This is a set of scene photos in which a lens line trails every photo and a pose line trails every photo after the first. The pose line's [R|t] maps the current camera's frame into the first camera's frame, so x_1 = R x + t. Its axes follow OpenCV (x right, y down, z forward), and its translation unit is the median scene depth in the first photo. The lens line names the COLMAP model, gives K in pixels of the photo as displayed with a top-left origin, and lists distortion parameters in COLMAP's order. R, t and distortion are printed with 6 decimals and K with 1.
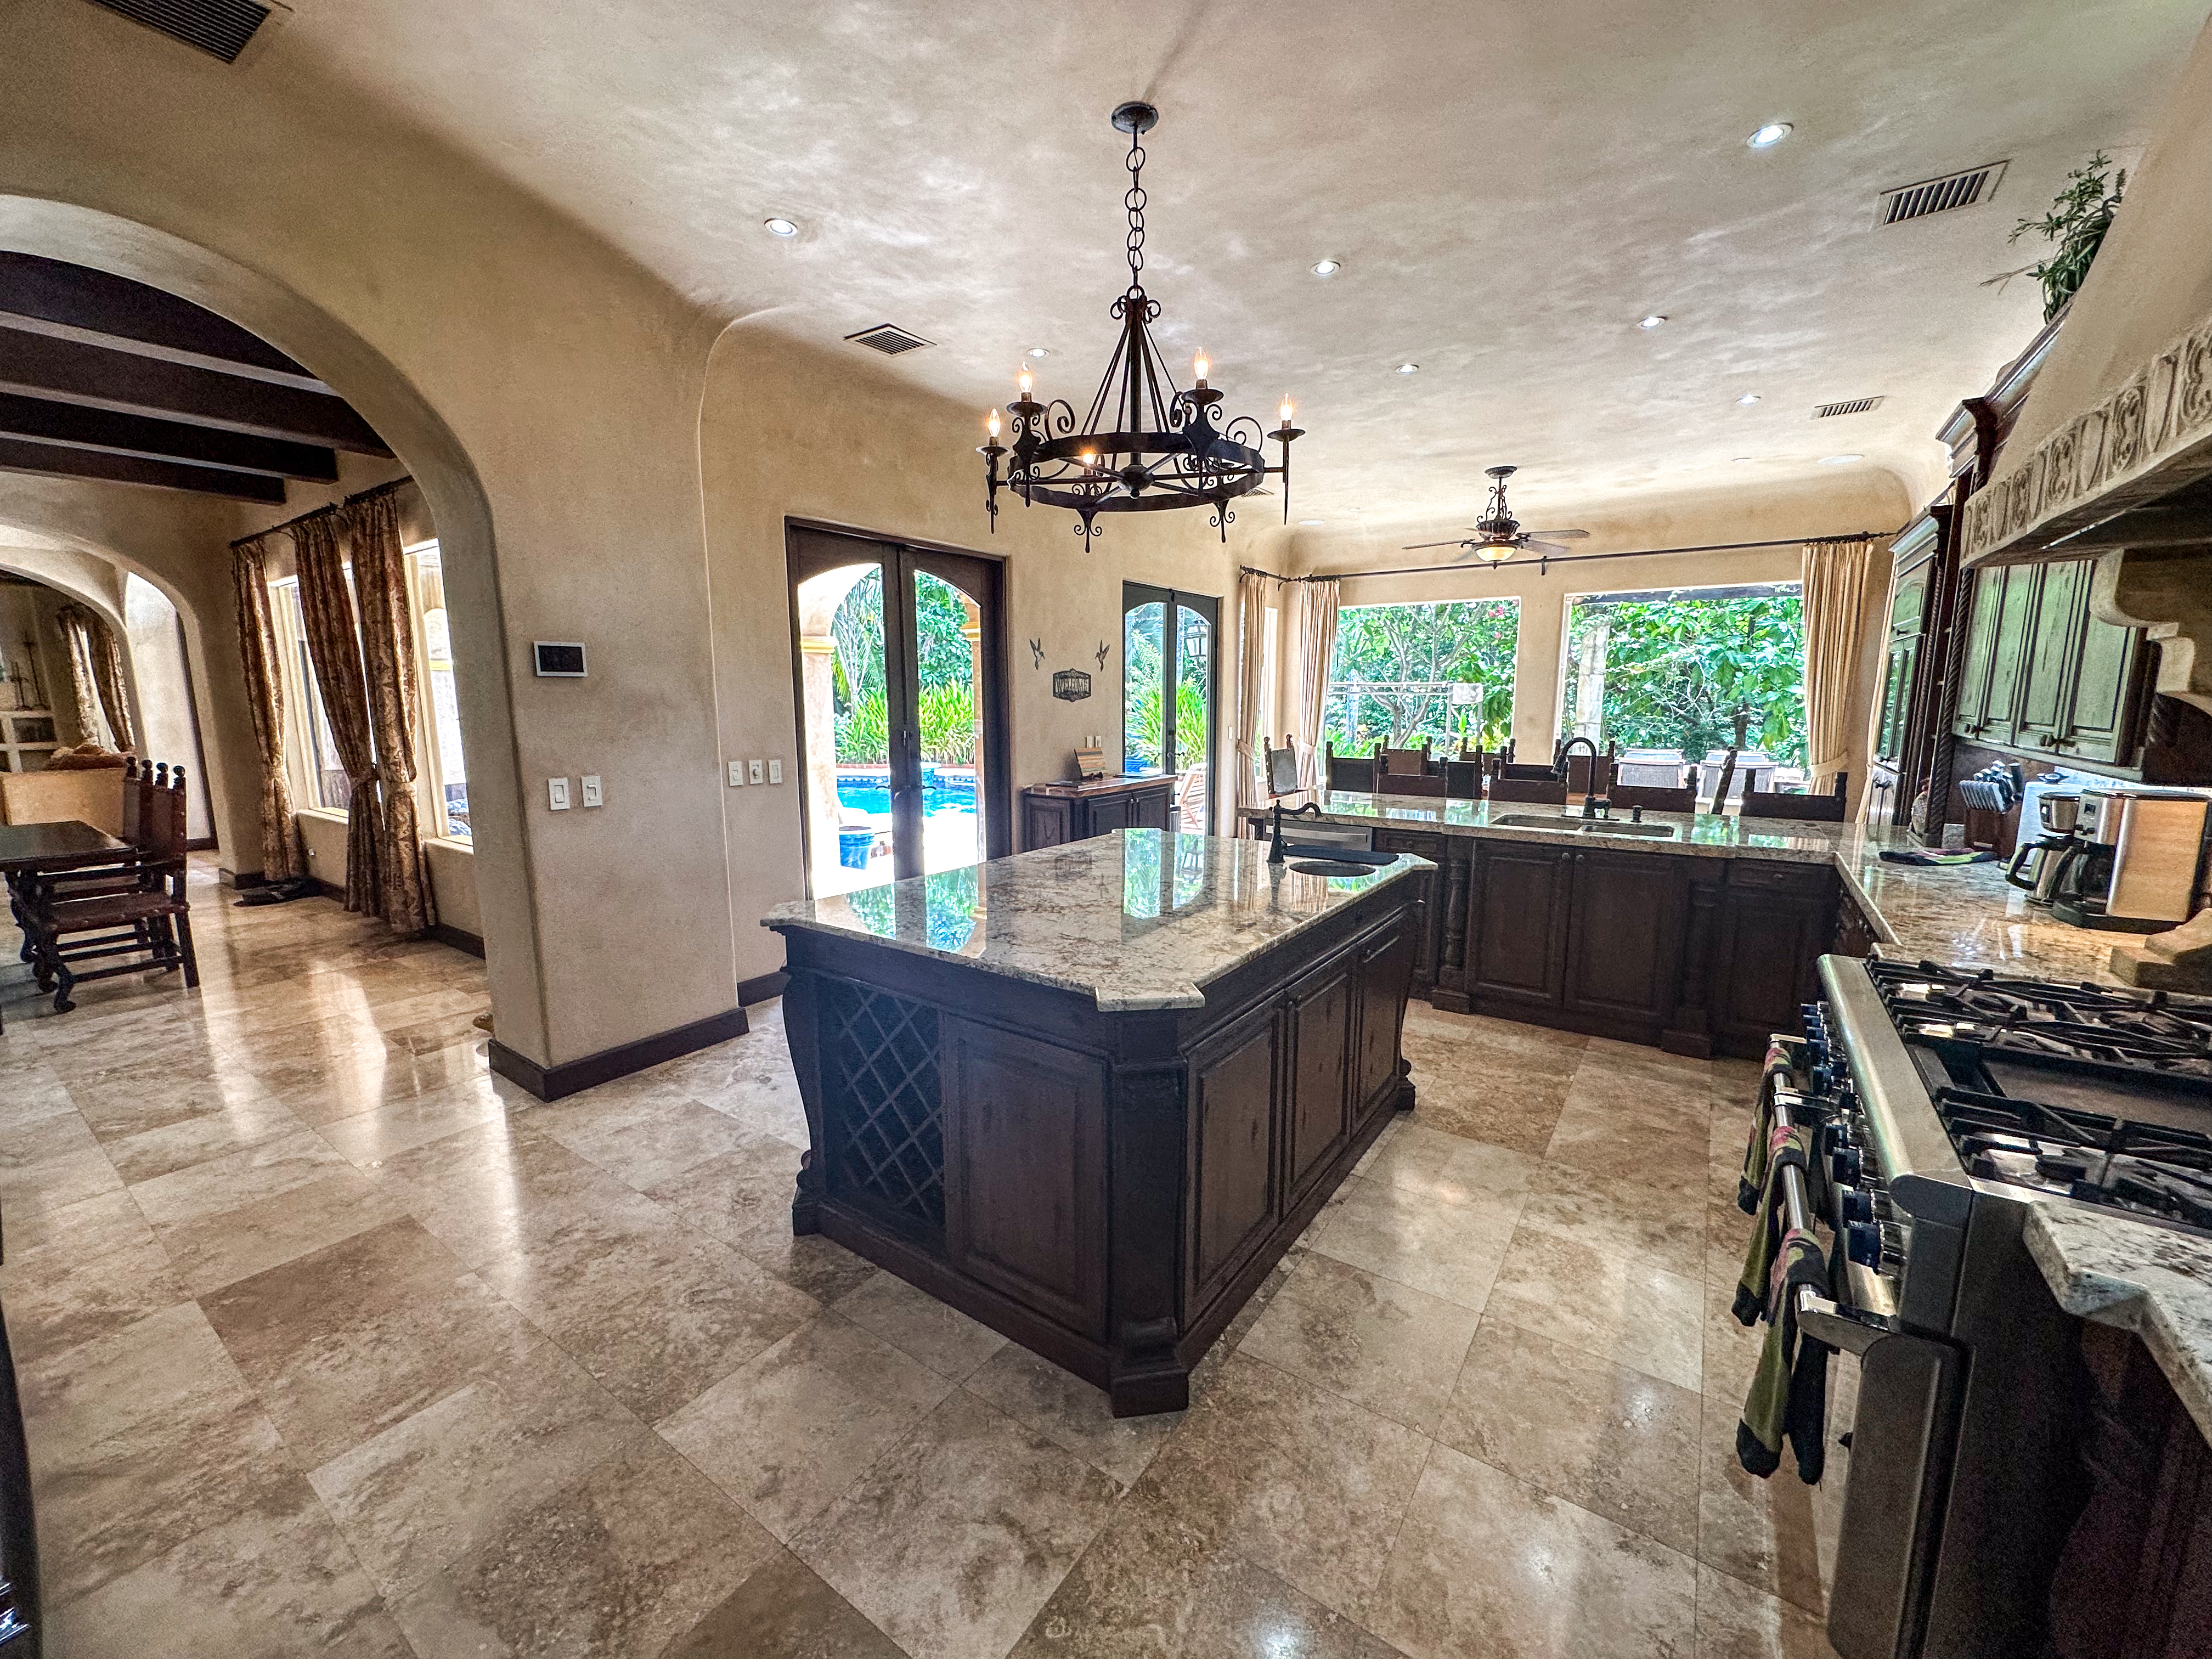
lens RADIAL K [[886.3, 0, 1108.8], [0, 886.3, 834.6], [0, 0, 1]] dist [-0.005622, 0.001118]
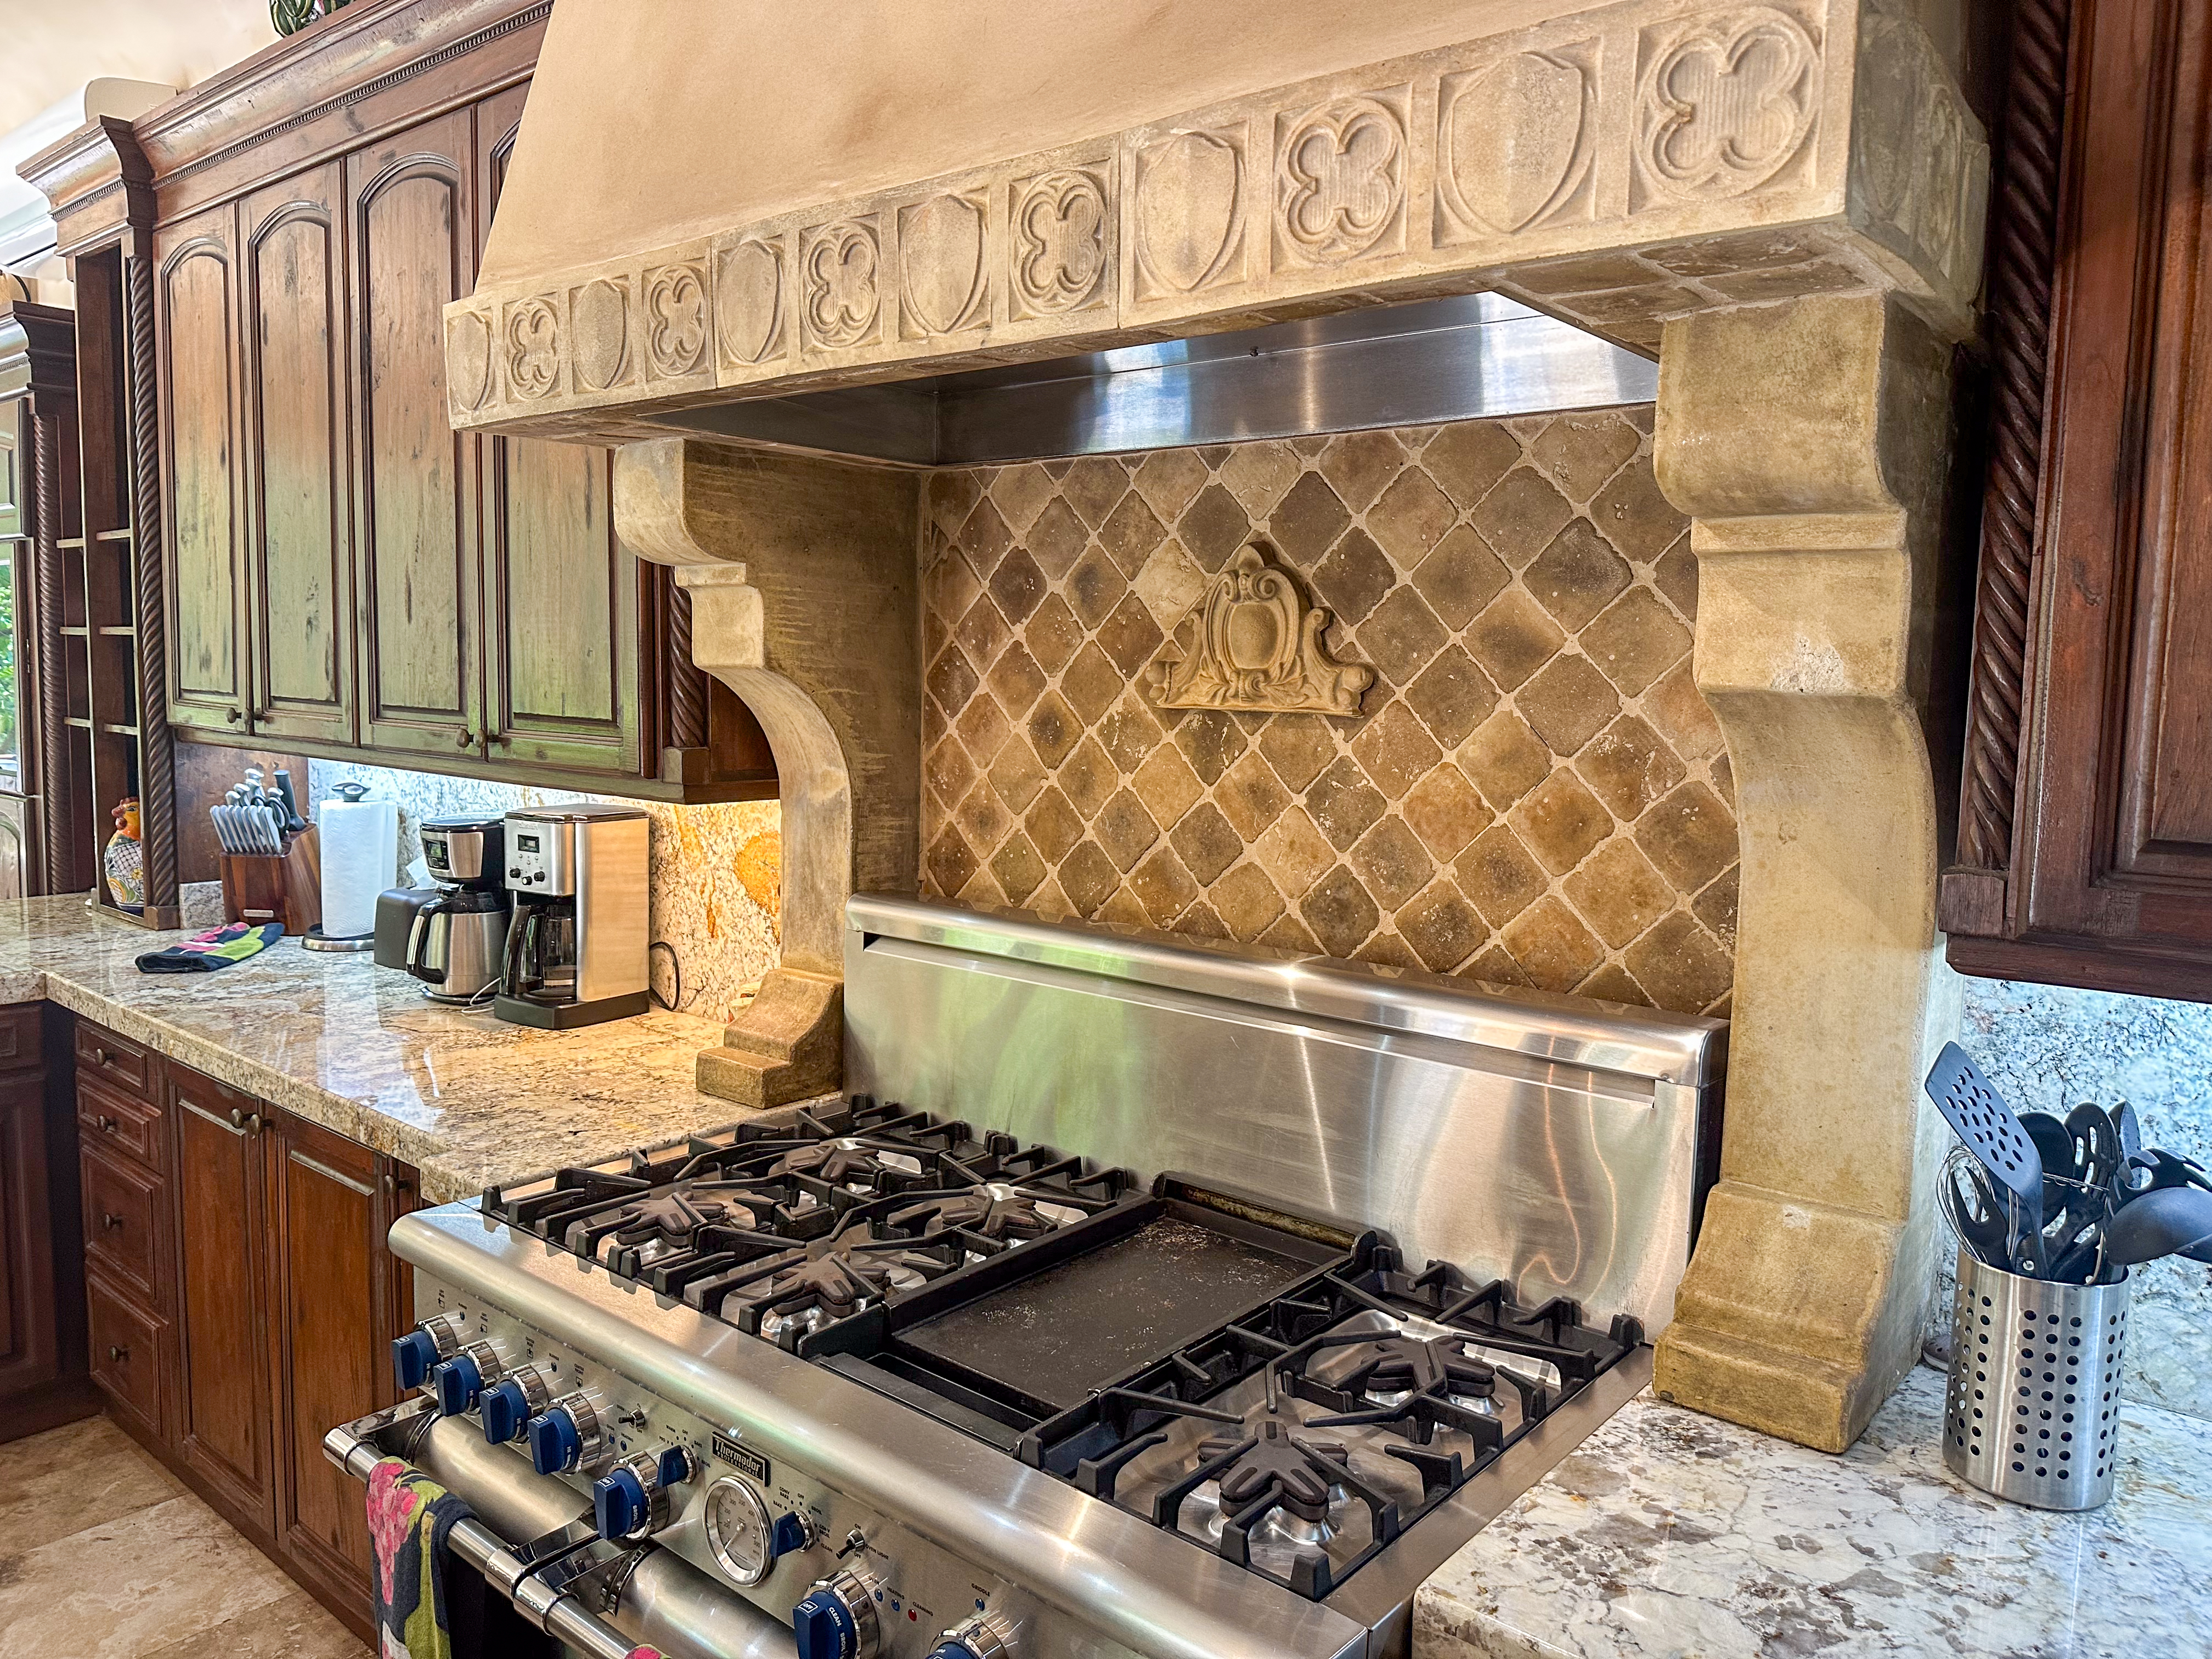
lens RADIAL K [[1547.8, 0, 1109.8], [0, 1547.8, 808.8], [0, 0, 1]] dist [0.085488, -0.123388]
pose [[0.092951, -0.083441, 0.992168, 0.017177], [0.131479, 0.988785, 0.070839, -0.033489], [-0.986952, 0.123865, 0.102879, 0.202356]]
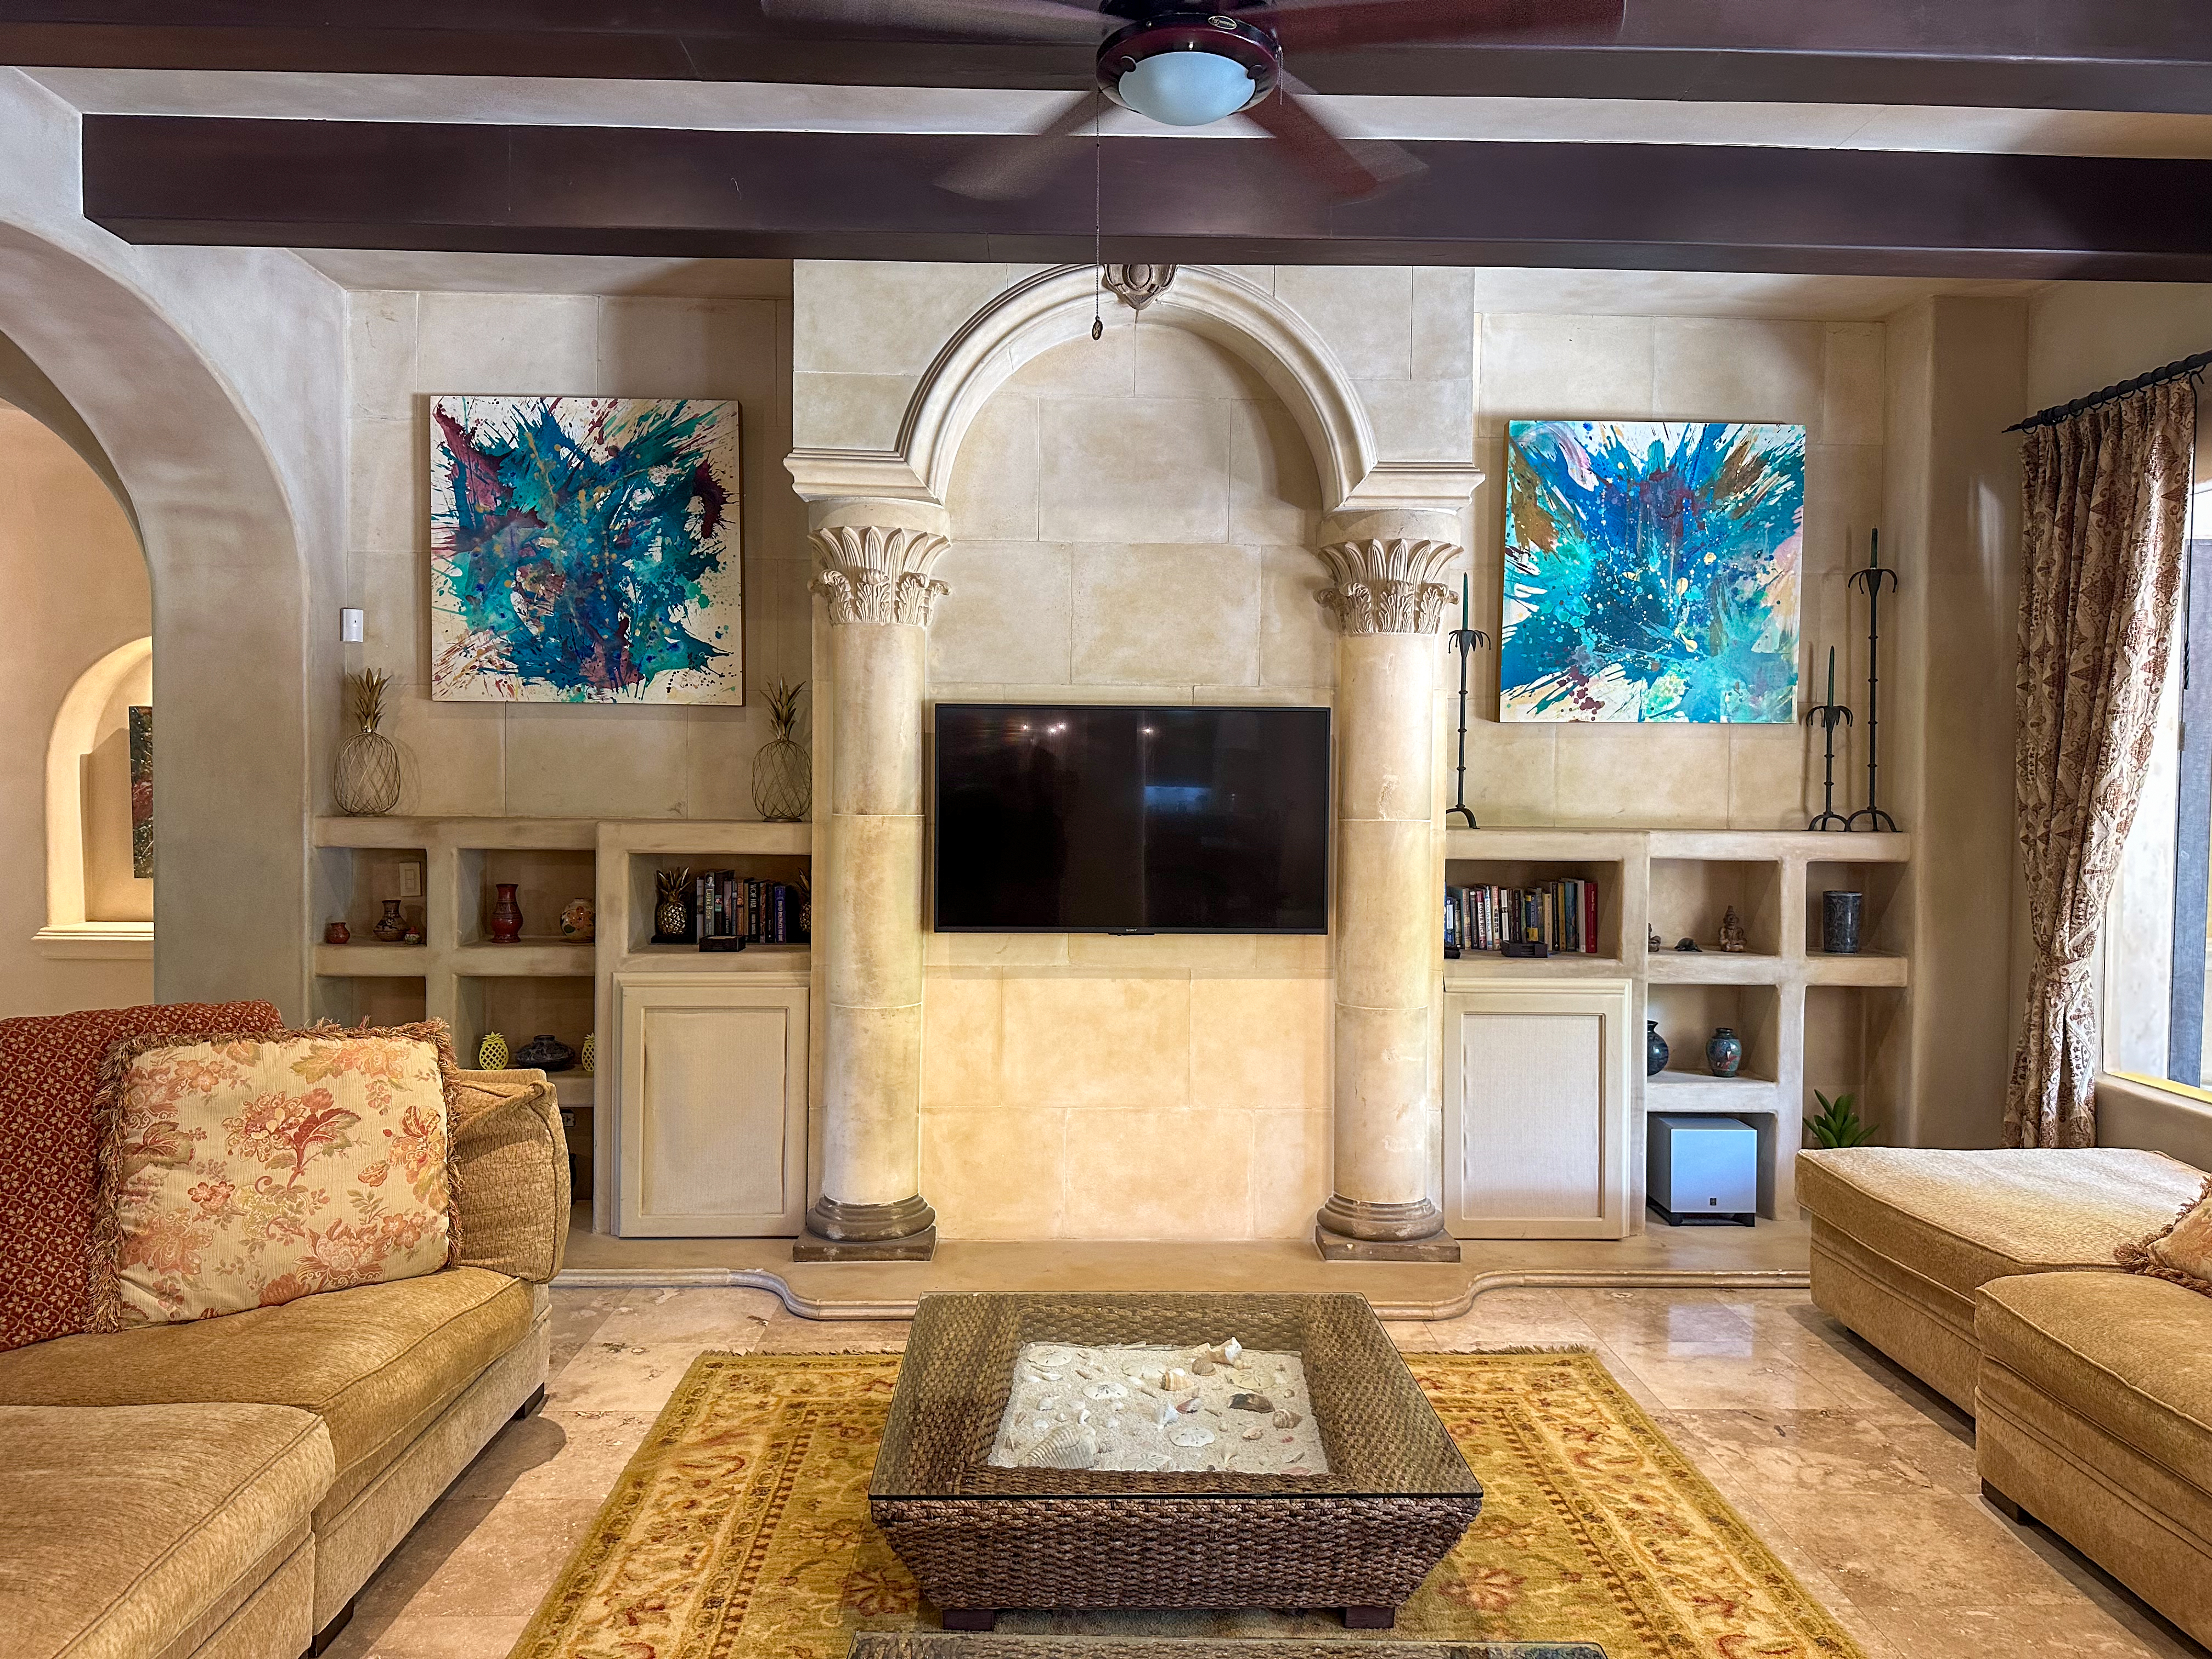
lens RADIAL K [[1547.8, 0, 1112.9], [0, 1547.8, 821.2], [0, 0, 1]] dist [0.085488, -0.123388]
pose [[0.593545, 0.029820, -0.804248, -2.062713], [-0.138241, 0.988238, -0.065381, -0.176033], [0.792839, 0.149987, 0.590687, 1.164627]]
